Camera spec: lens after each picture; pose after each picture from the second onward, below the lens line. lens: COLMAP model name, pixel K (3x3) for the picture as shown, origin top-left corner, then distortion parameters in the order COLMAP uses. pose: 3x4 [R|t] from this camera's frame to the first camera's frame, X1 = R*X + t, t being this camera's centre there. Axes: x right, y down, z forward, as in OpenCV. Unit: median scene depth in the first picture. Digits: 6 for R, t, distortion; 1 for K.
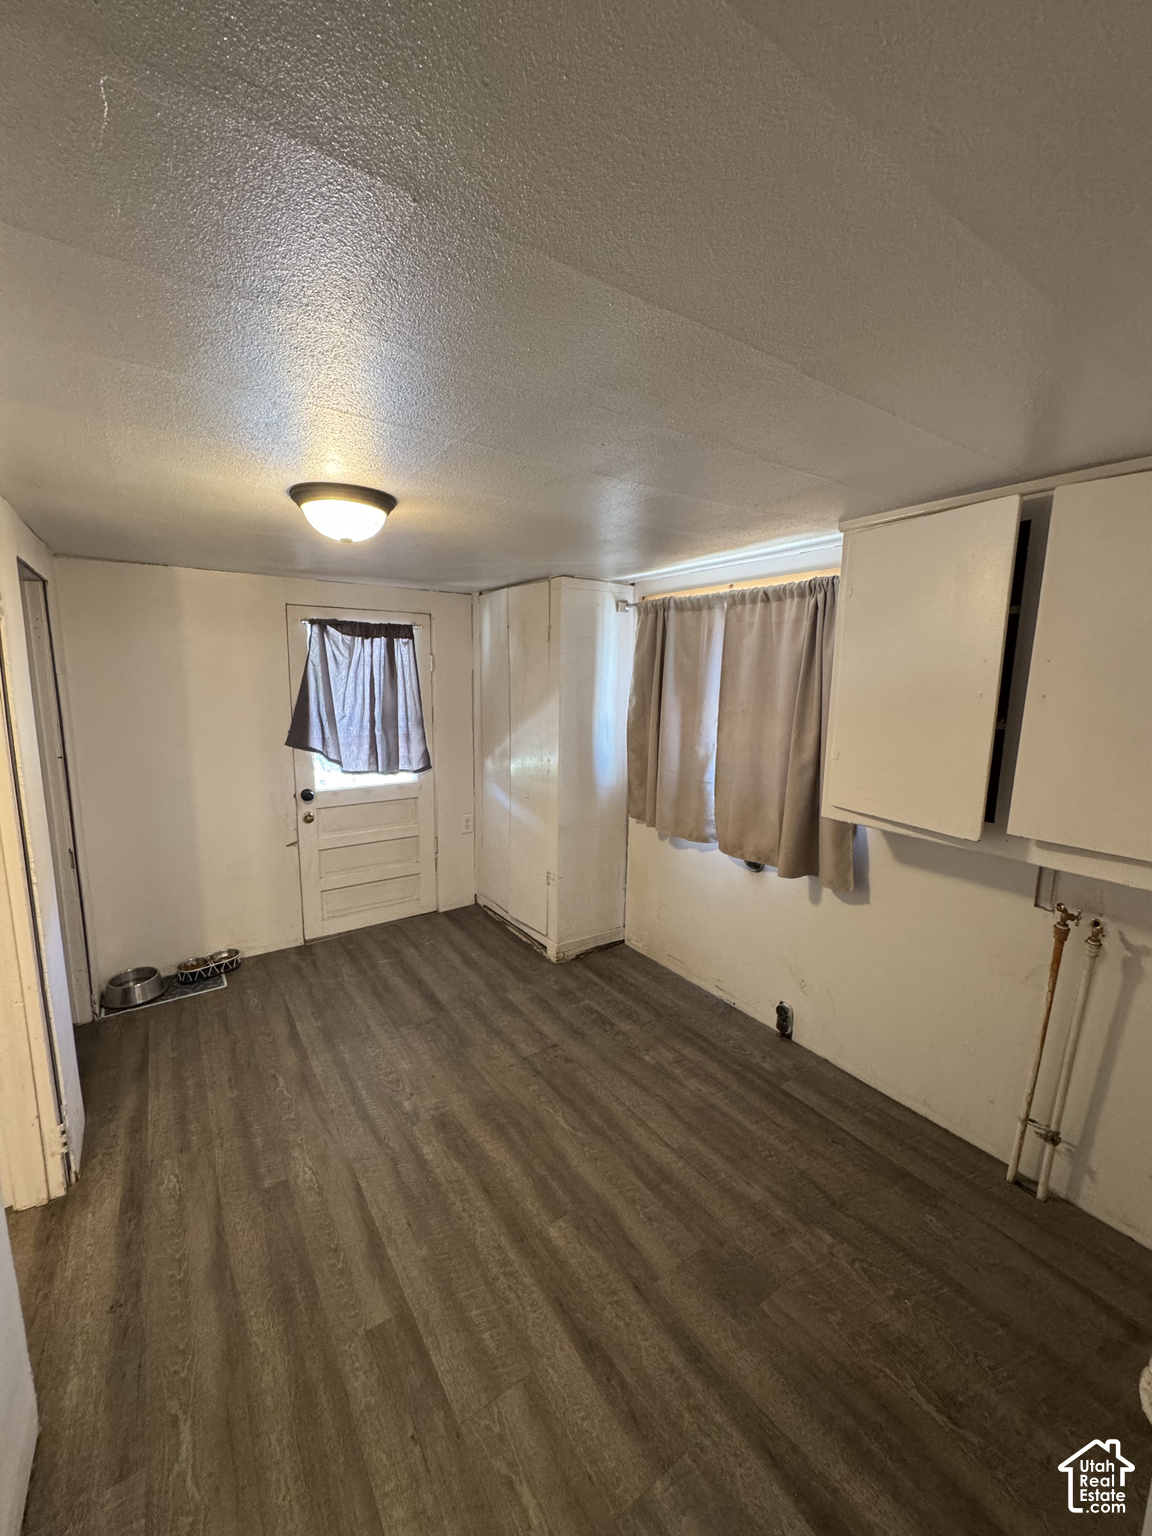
lens RADIAL K [[613.0, 0, 577.5], [0, 613.0, 774.0], [0, 0, 1]] dist [-0.004281, 0.000777]
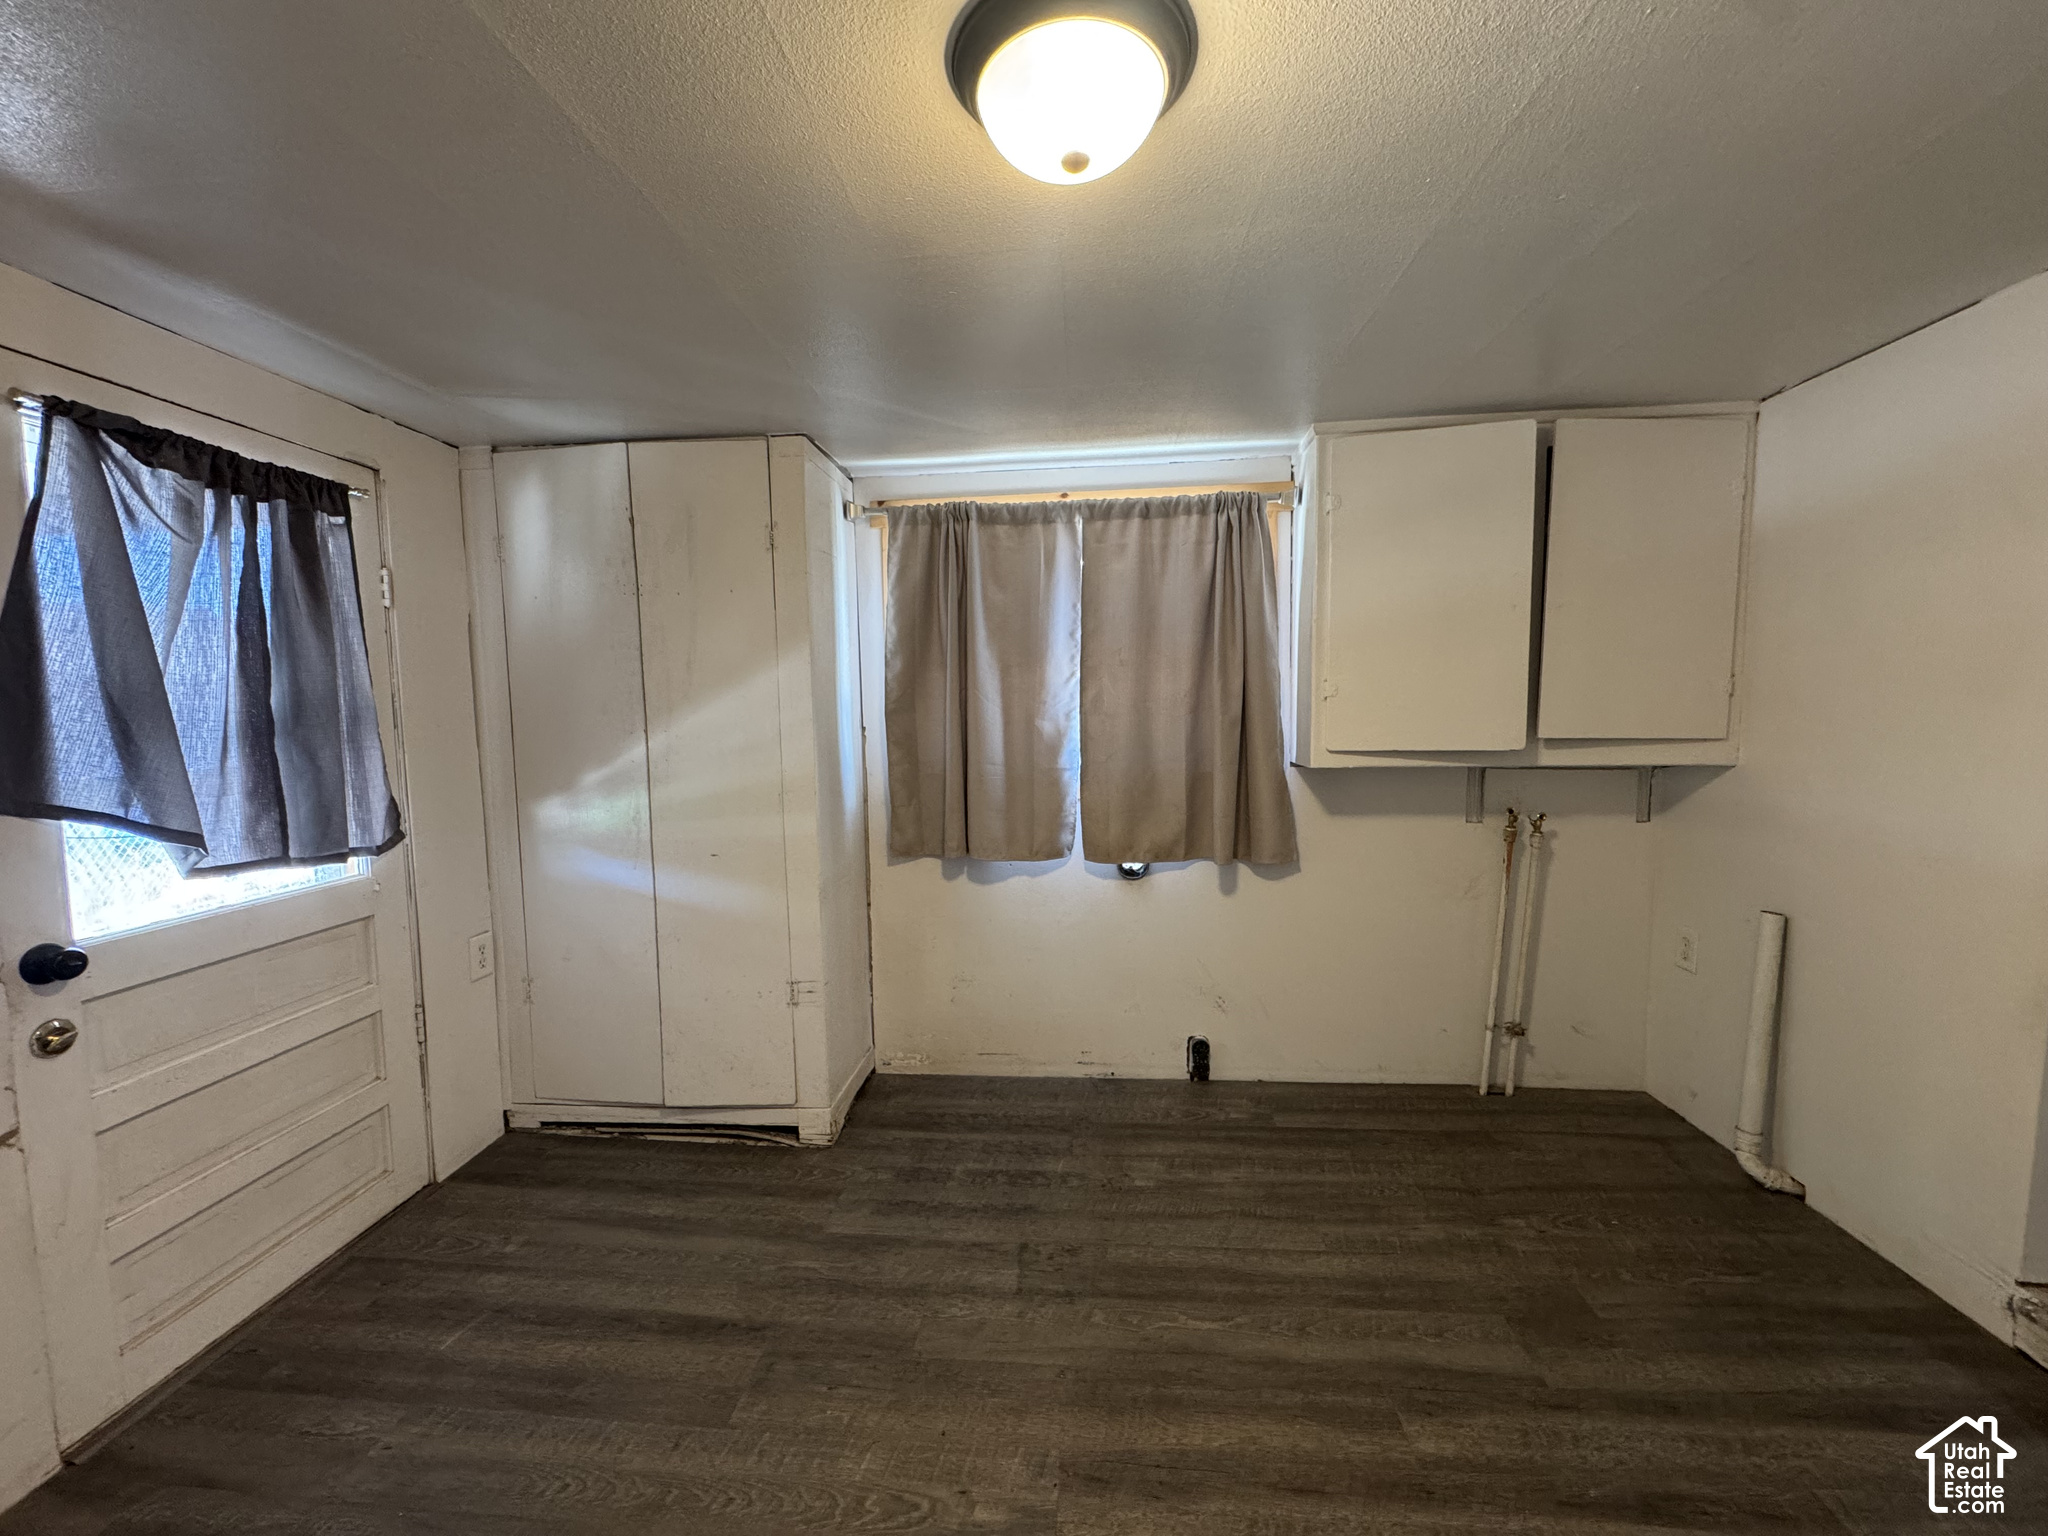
lens RADIAL K [[817.3, 0, 1022.8], [0, 817.3, 773.1], [0, 0, 1]] dist [-0.004281, 0.000777]
pose [[0.634843, -0.087599, 0.767660, -0.531762], [0.150898, 0.988477, -0.011993, 0.022481], [-0.757763, 0.123452, 0.640746, 0.435398]]
